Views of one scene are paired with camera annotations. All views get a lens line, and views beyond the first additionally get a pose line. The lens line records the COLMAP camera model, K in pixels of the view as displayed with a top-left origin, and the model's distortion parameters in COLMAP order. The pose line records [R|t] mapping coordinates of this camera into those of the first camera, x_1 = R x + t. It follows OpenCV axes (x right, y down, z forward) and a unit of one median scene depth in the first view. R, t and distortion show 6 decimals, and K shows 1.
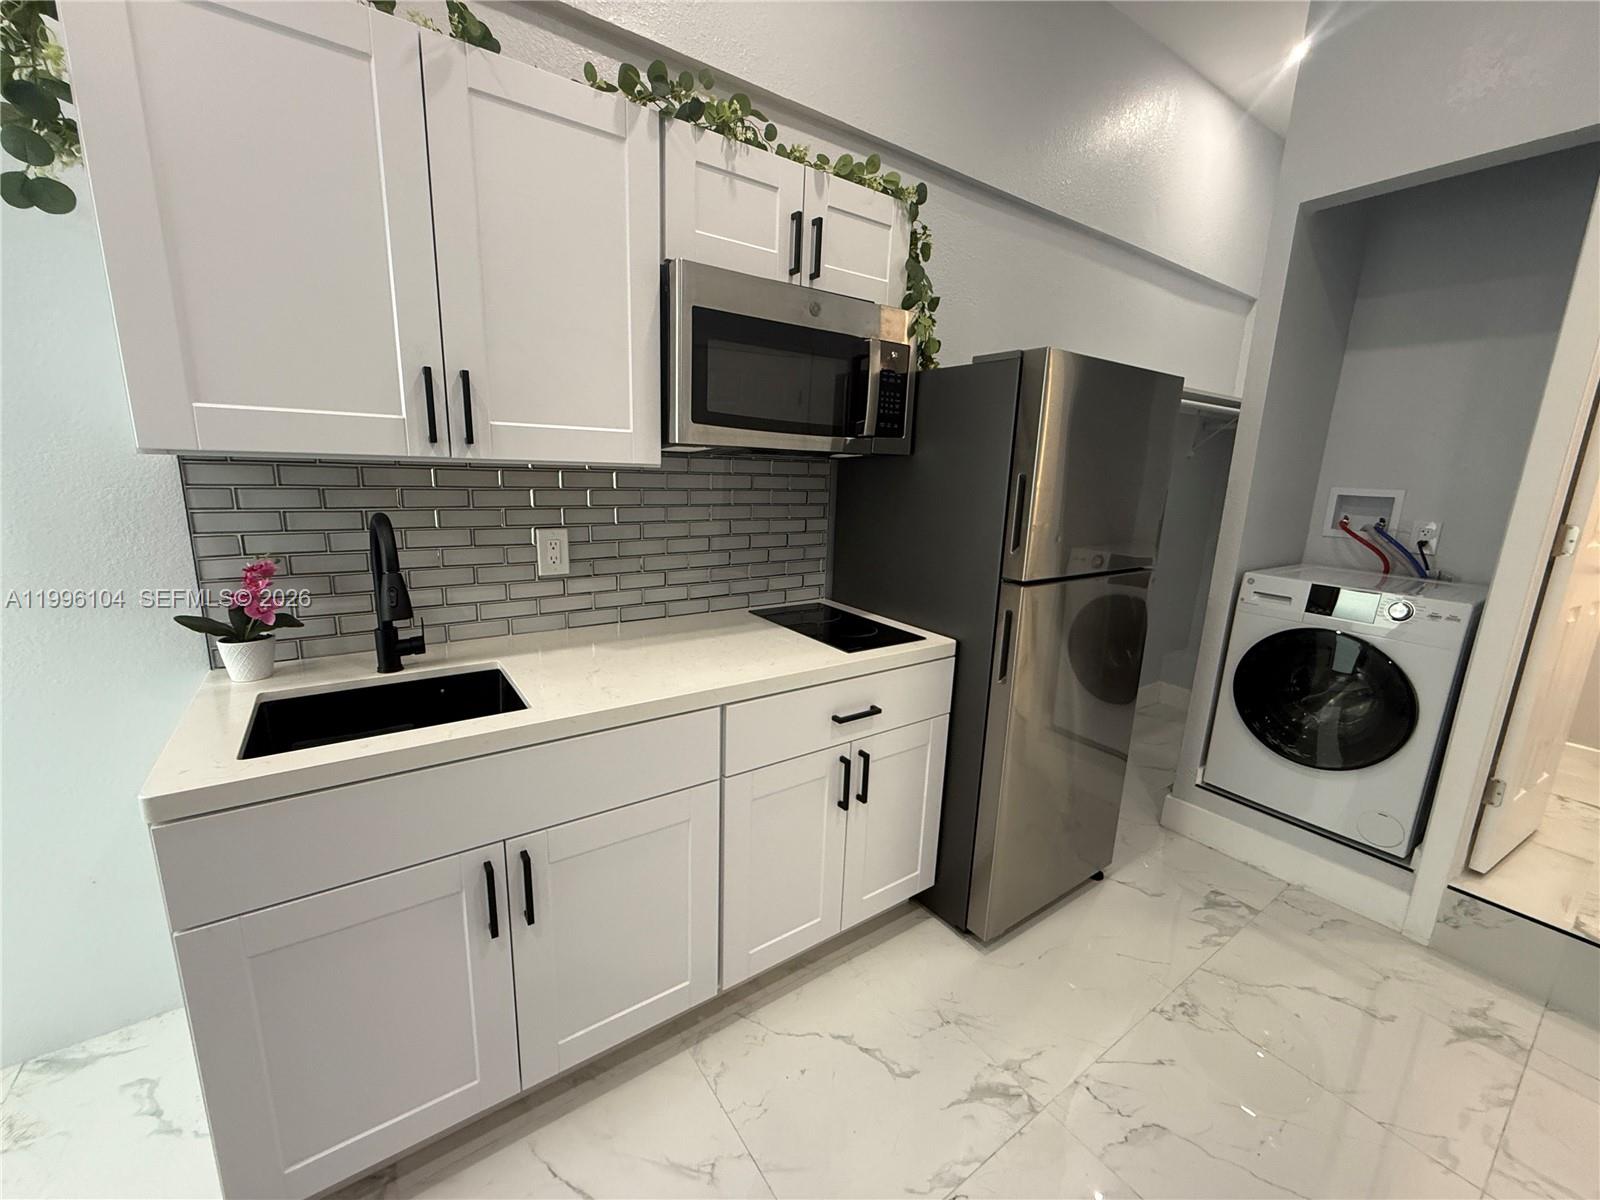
lens RADIAL K [[635.9, 0, 795.2], [0, 635.9, 600.5], [0, 0, 1]] dist [0.000047, 0.000026]
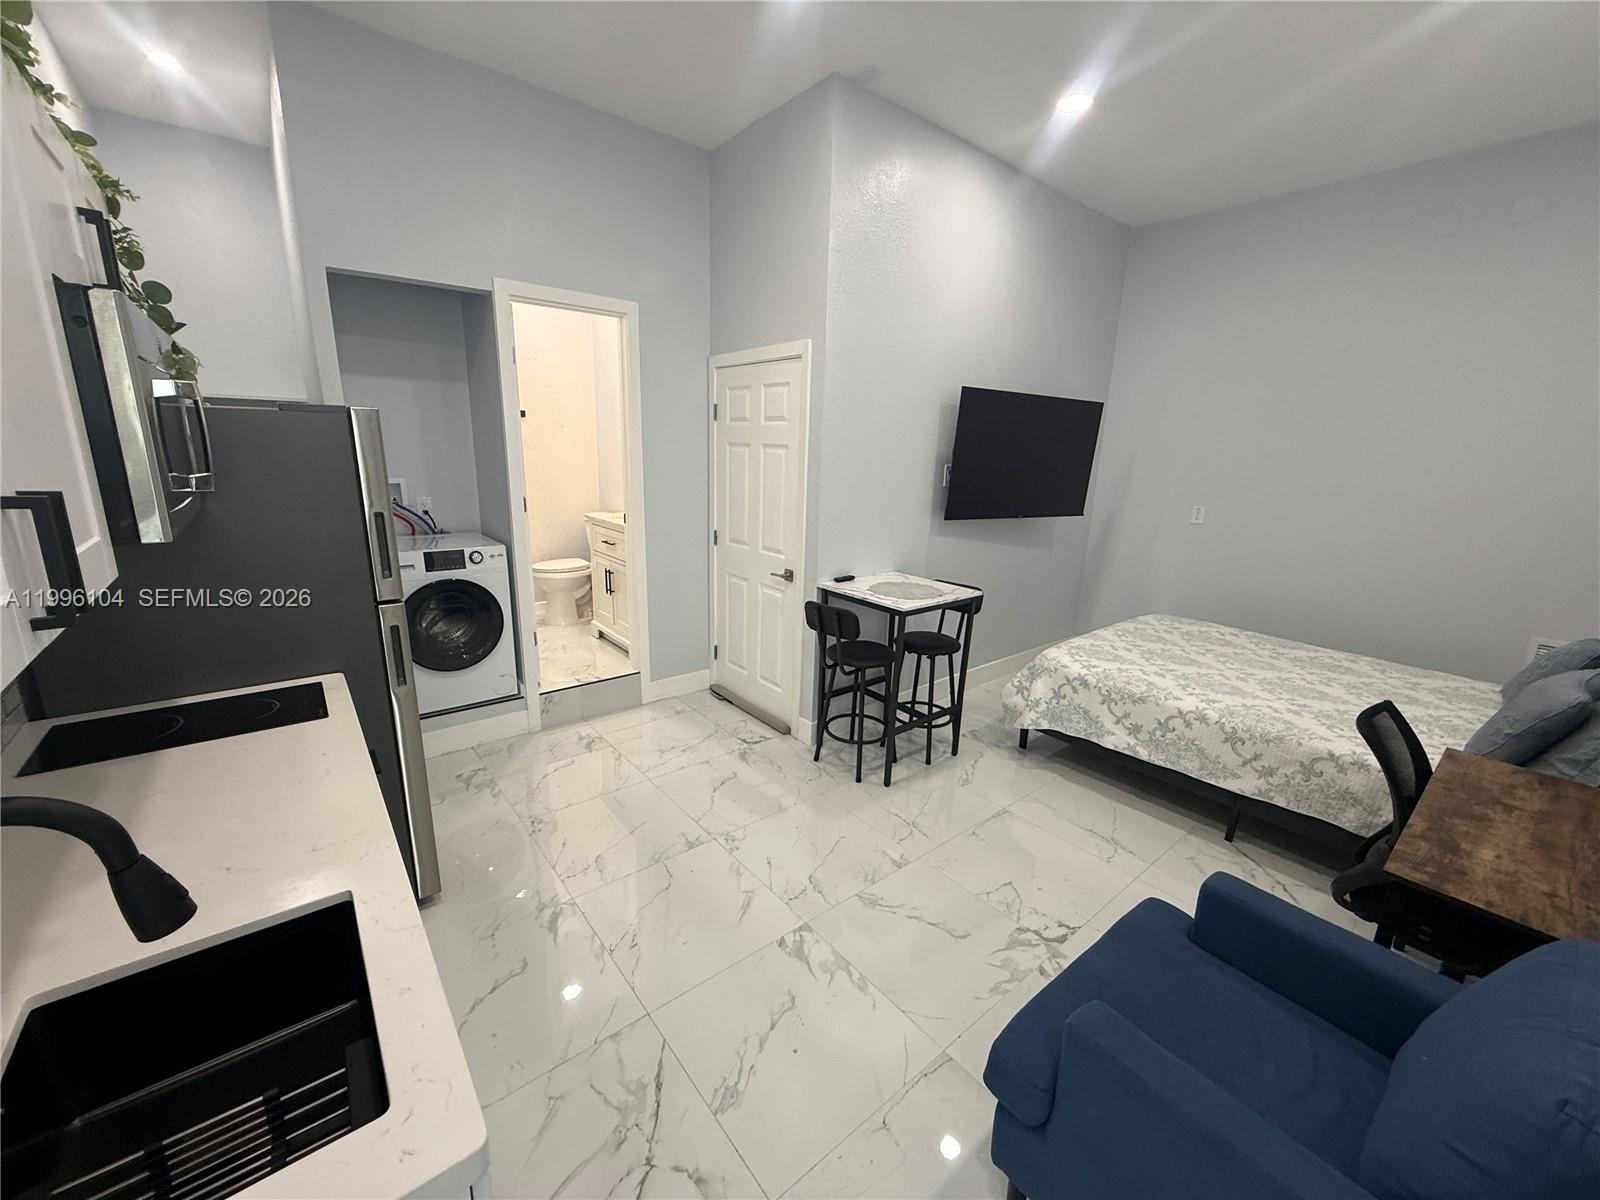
lens RADIAL K [[635.9, 0, 796.5], [0, 635.9, 601.5], [0, 0, 1]] dist [0.000047, 0.000026]
pose [[-0.071149, -0.275747, 0.958593, -0.801054], [0.178966, 0.941905, 0.284230, -0.218483], [-0.981279, 0.191779, -0.017666, 0.266211]]
